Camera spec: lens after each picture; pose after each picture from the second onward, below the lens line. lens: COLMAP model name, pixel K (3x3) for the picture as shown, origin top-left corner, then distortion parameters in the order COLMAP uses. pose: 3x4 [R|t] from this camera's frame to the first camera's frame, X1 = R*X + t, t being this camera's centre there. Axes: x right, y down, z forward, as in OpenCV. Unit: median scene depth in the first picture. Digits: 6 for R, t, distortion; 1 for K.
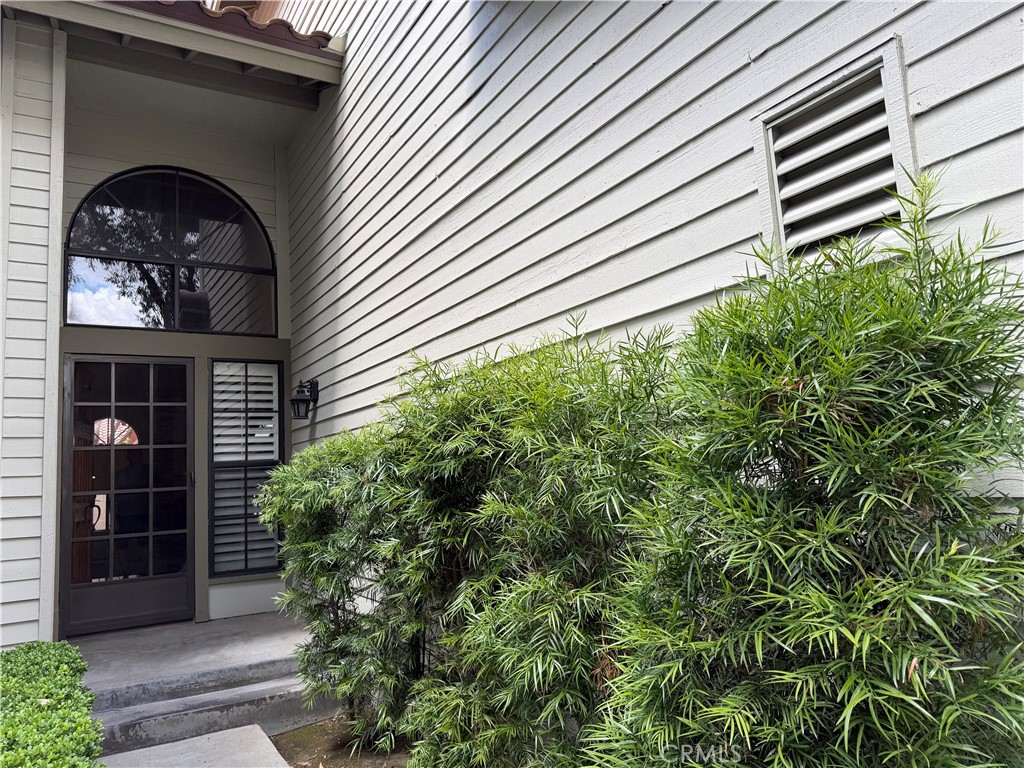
lens RADIAL K [[716.6, 0, 512.0], [0, 716.6, 384.0], [0, 0, 1]] dist [0.078310, -0.101339]
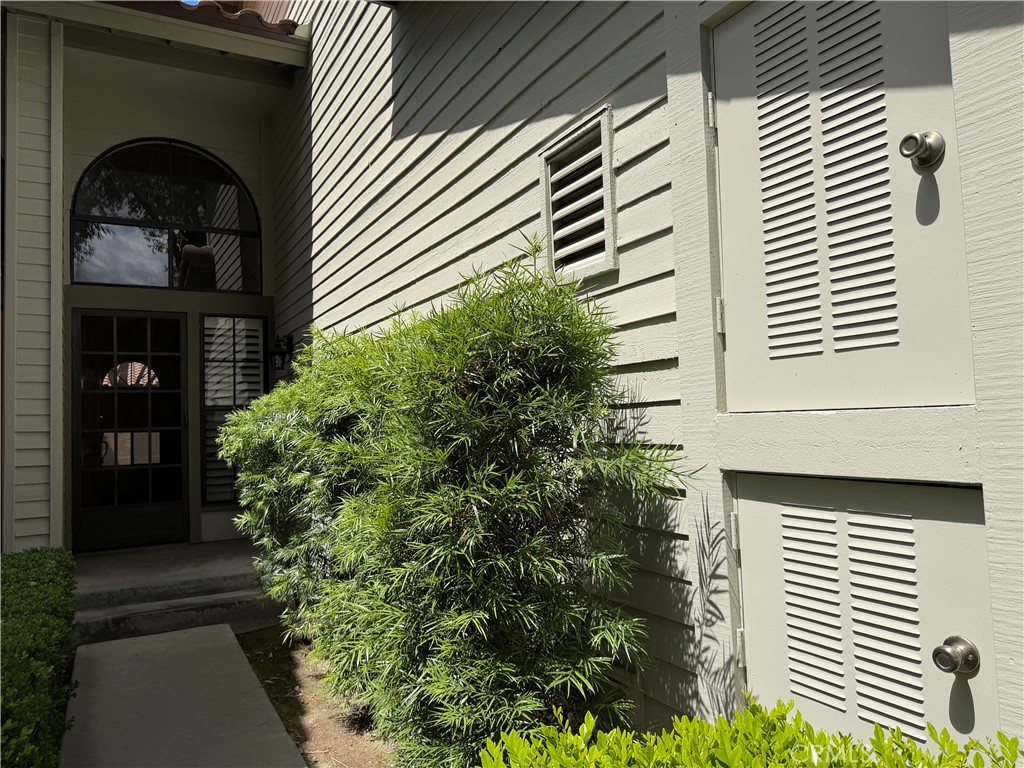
lens RADIAL K [[719.4, 0, 512.0], [0, 719.4, 384.0], [0, 0, 1]] dist [0.059768, -0.096883]
pose [[0.999017, 0.020388, -0.039371, 0.131272], [-0.017506, 0.997235, 0.072218, -0.018982], [0.040735, -0.071458, 0.996612, -0.124358]]
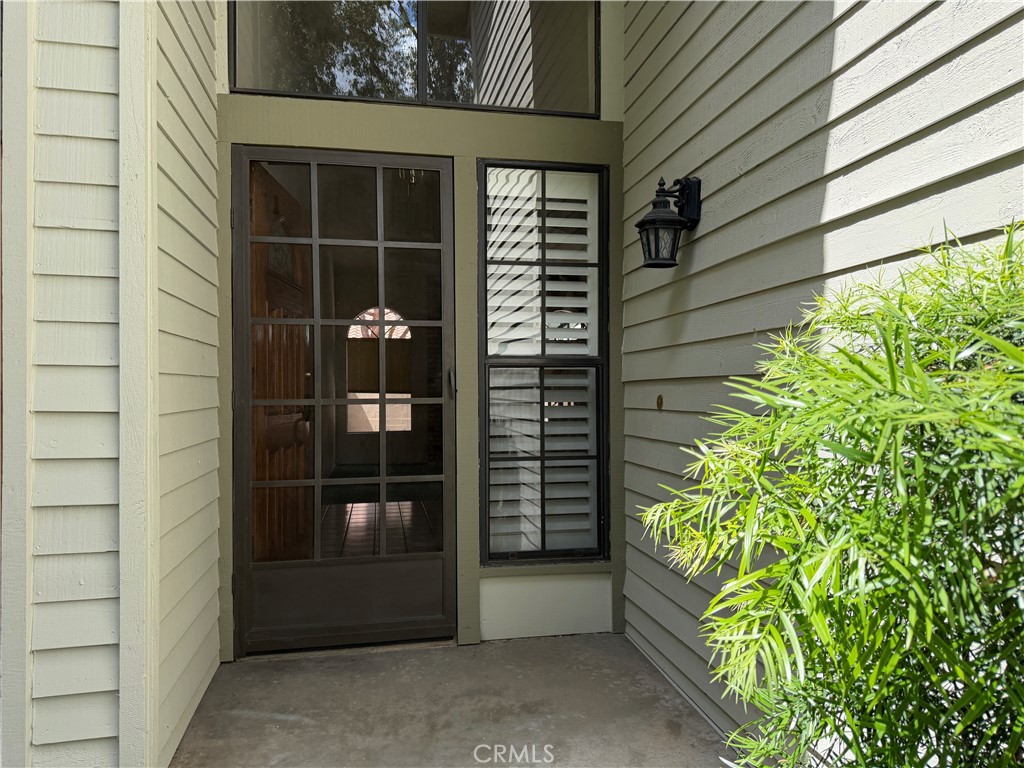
lens RADIAL K [[737.4, 0, 513.3], [0, 737.4, 385.8], [0, 0, 1]] dist [0.244369, -0.540560]
pose [[0.934926, 0.045763, -0.351880, -0.233402], [-0.000919, 0.991958, 0.126567, 0.070974], [0.354842, -0.118007, 0.927449, 0.579519]]
